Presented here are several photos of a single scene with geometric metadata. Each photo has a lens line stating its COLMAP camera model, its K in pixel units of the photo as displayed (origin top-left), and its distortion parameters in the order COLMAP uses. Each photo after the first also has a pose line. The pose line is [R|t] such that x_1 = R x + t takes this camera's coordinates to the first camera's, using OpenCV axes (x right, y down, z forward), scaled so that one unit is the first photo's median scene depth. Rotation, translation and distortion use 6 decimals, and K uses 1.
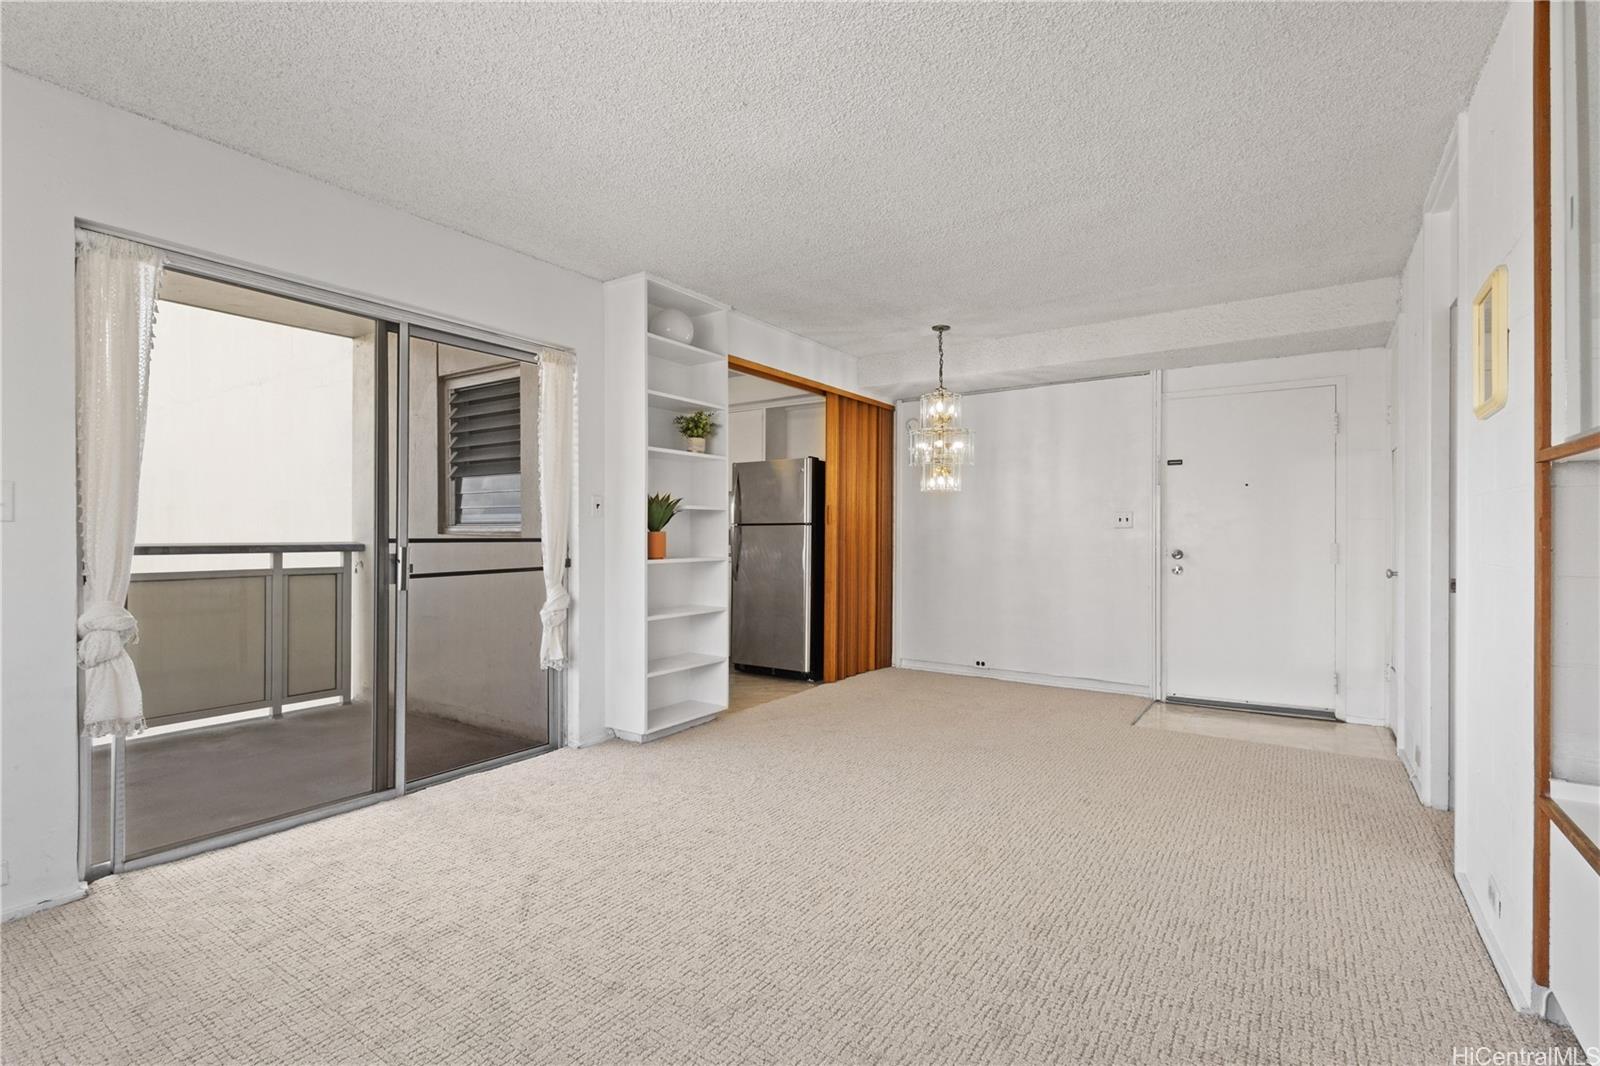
lens RADIAL K [[735.3, 0, 802.7], [0, 735.3, 537.8], [0, 0, 1]] dist [-0.001007, -0.000152]
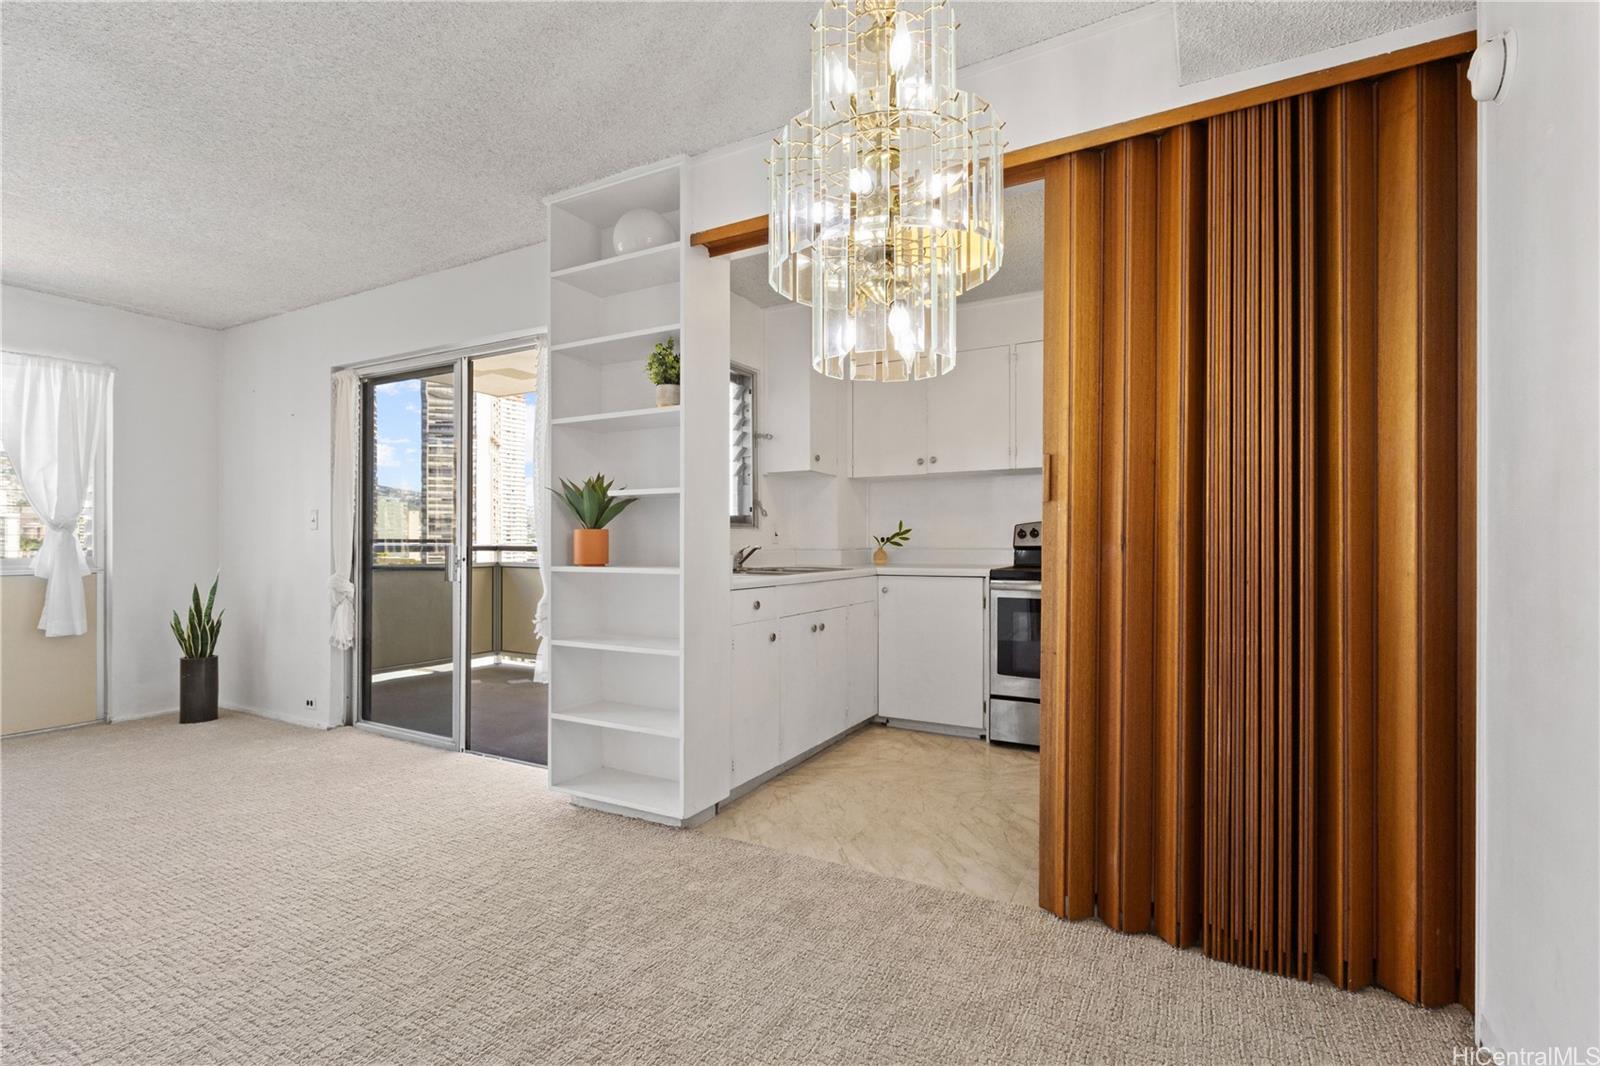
lens RADIAL K [[735.3, 0, 802.7], [0, 735.3, 537.8], [0, 0, 1]] dist [-0.001007, -0.000152]
pose [[0.118405, -0.005719, -0.992949, 0.688437], [0.009304, 0.999946, -0.004649, 0.007217], [0.992922, -0.008688, 0.118452, 1.380939]]
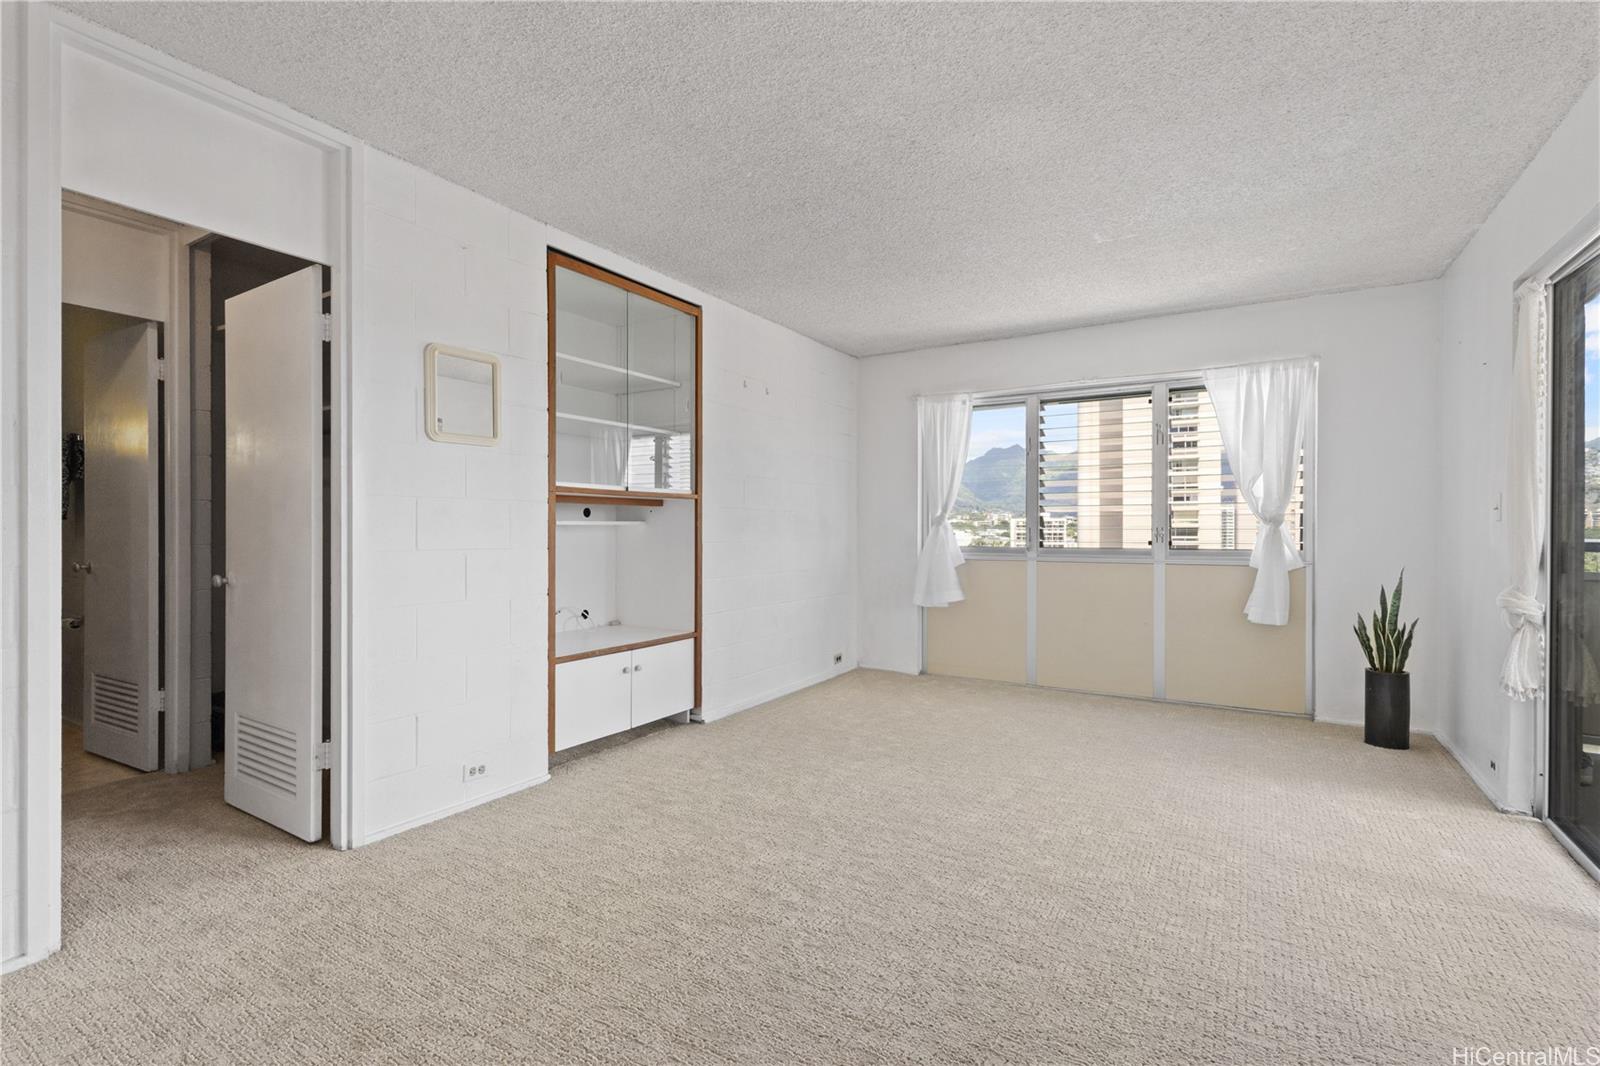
lens RADIAL K [[735.3, 0, 802.7], [0, 735.3, 537.8], [0, 0, 1]] dist [-0.001007, -0.000152]
pose [[-0.998413, 0.002538, -0.056257, 0.199507], [0.002462, 0.999996, 0.001431, -0.004330], [0.056261, 0.001290, -0.998415, 1.544073]]
